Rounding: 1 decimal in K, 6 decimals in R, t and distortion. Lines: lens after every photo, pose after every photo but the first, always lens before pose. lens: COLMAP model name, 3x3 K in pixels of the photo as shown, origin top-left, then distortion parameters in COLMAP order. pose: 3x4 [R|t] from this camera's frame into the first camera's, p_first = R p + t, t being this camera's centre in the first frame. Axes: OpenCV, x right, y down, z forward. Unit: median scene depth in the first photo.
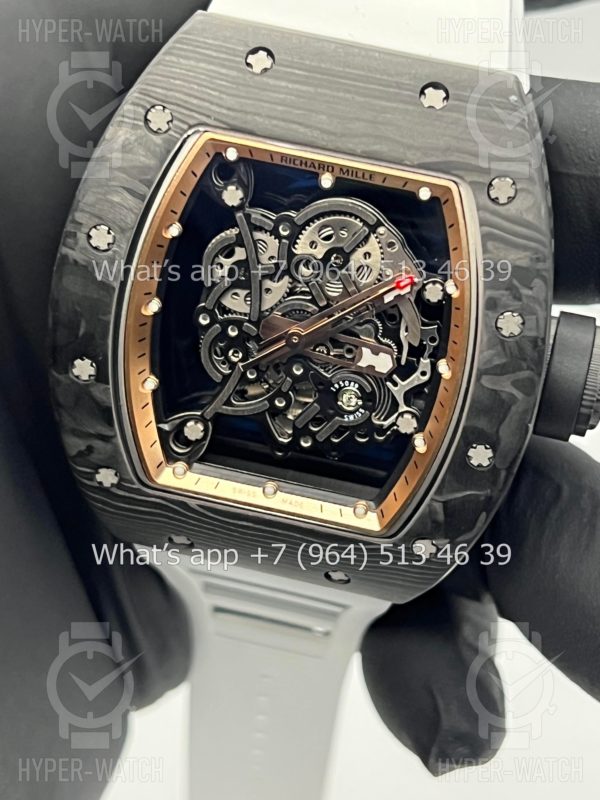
lens RADIAL K [[1910.3, 0, 297.5], [0, 1910.3, 398.3], [0, 0, 1]] dist [0.208665, 0.000000]
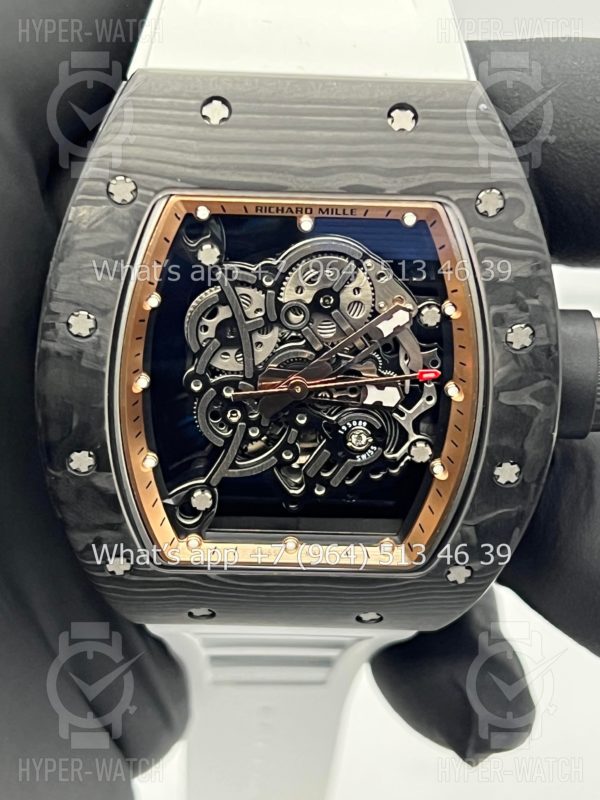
lens RADIAL K [[1910.3, 0, 304.7], [0, 1910.3, 399.9], [0, 0, 1]] dist [0.208665, 0.000000]
pose [[0.974453, -0.186489, 0.125152, -0.118949], [0.181691, 0.982143, 0.048815, -0.072322], [-0.132021, -0.024829, 0.990936, 0.051453]]
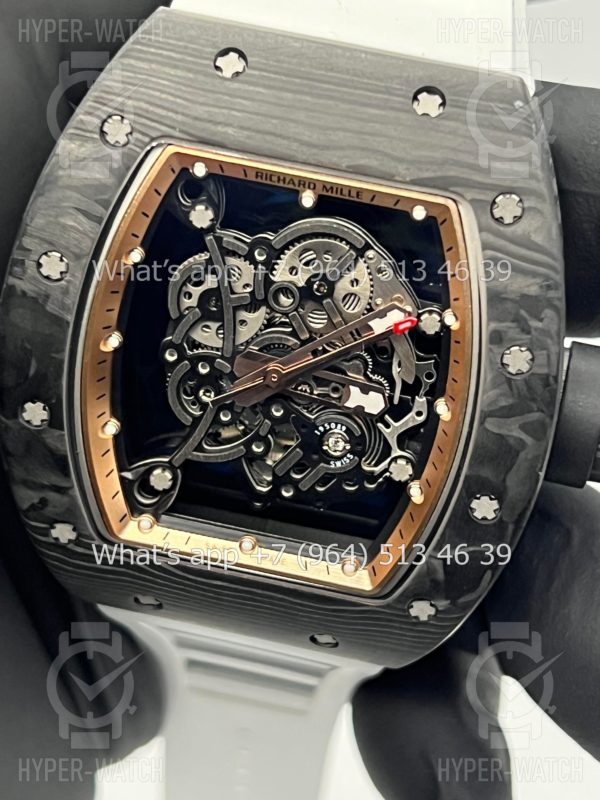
lens RADIAL K [[1910.3, 0, 294.5], [0, 1910.3, 396.3], [0, 0, 1]] dist [0.208665, 0.000000]
pose [[0.999897, -0.010580, 0.009651, -0.000358], [0.010509, 0.999918, 0.007381, -0.028815], [-0.009729, -0.007279, 0.999926, 0.115681]]
